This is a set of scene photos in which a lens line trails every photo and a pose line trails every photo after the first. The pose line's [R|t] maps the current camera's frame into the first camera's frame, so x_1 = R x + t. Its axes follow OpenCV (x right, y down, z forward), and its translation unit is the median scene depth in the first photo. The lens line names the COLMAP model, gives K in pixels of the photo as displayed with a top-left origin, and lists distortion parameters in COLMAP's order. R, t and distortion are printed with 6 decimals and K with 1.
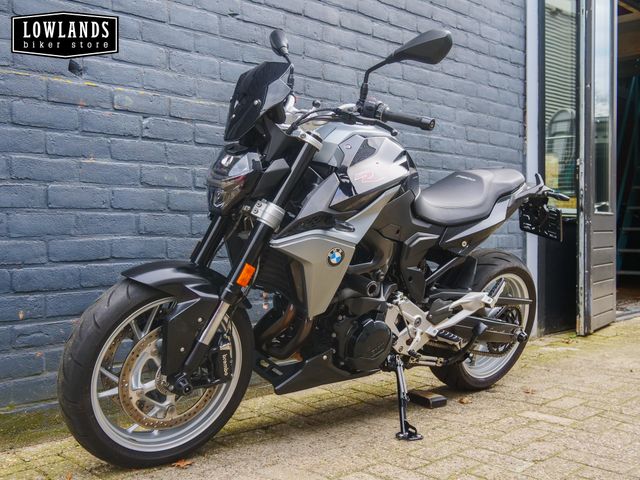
lens RADIAL K [[732.2, 0, 318.6], [0, 732.2, 238.0], [0, 0, 1]] dist [-0.007224, 0.000000]
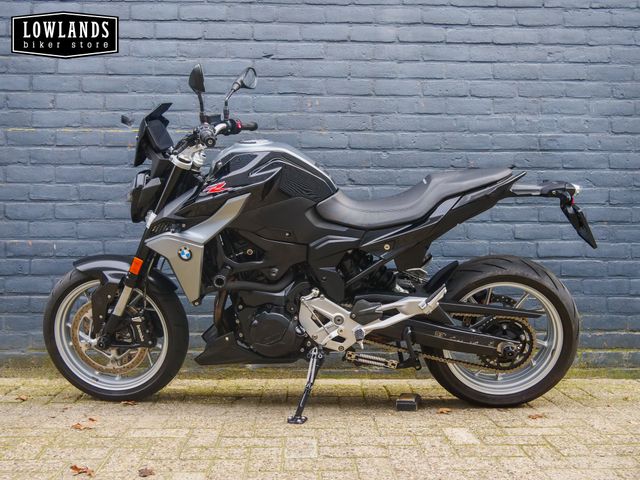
lens RADIAL K [[732.2, 0, 315.1], [0, 732.2, 239.3], [0, 0, 1]] dist [-0.007224, 0.000000]
pose [[0.721539, 0.001018, -0.692373, 0.811294], [-0.012616, 0.999852, -0.011677, 0.010087], [0.692259, 0.017161, 0.721445, 0.197839]]
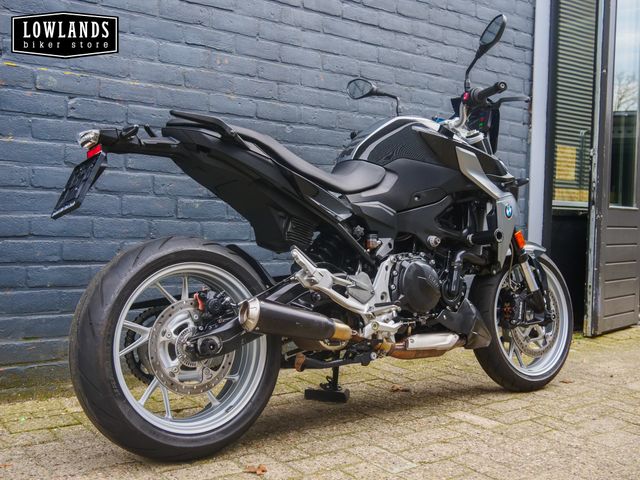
lens RADIAL K [[732.2, 0, 318.1], [0, 732.2, 239.2], [0, 0, 1]] dist [-0.007224, 0.000000]
pose [[0.990972, 0.031121, -0.130406, 0.225912], [-0.029217, 0.999437, 0.016487, 0.004025], [0.130846, -0.012528, 0.991324, 0.036428]]
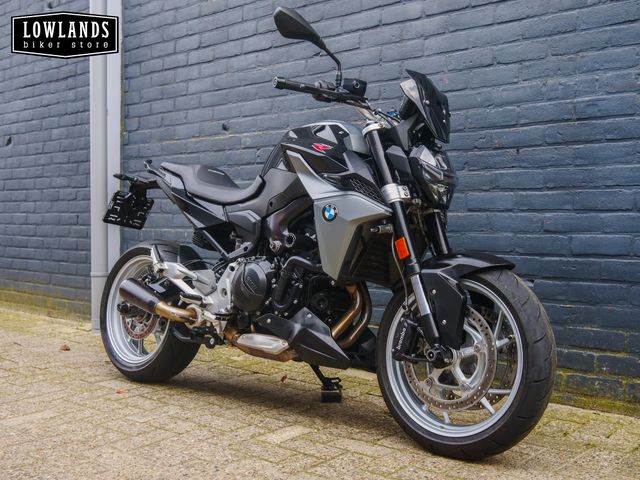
lens RADIAL K [[732.2, 0, 320.5], [0, 732.2, 239.6], [0, 0, 1]] dist [-0.007224, 0.000000]
pose [[0.068988, 0.018247, -0.997451, 1.197905], [-0.023510, 0.999585, 0.016660, -0.007911], [0.997340, 0.022301, 0.069389, 0.968351]]
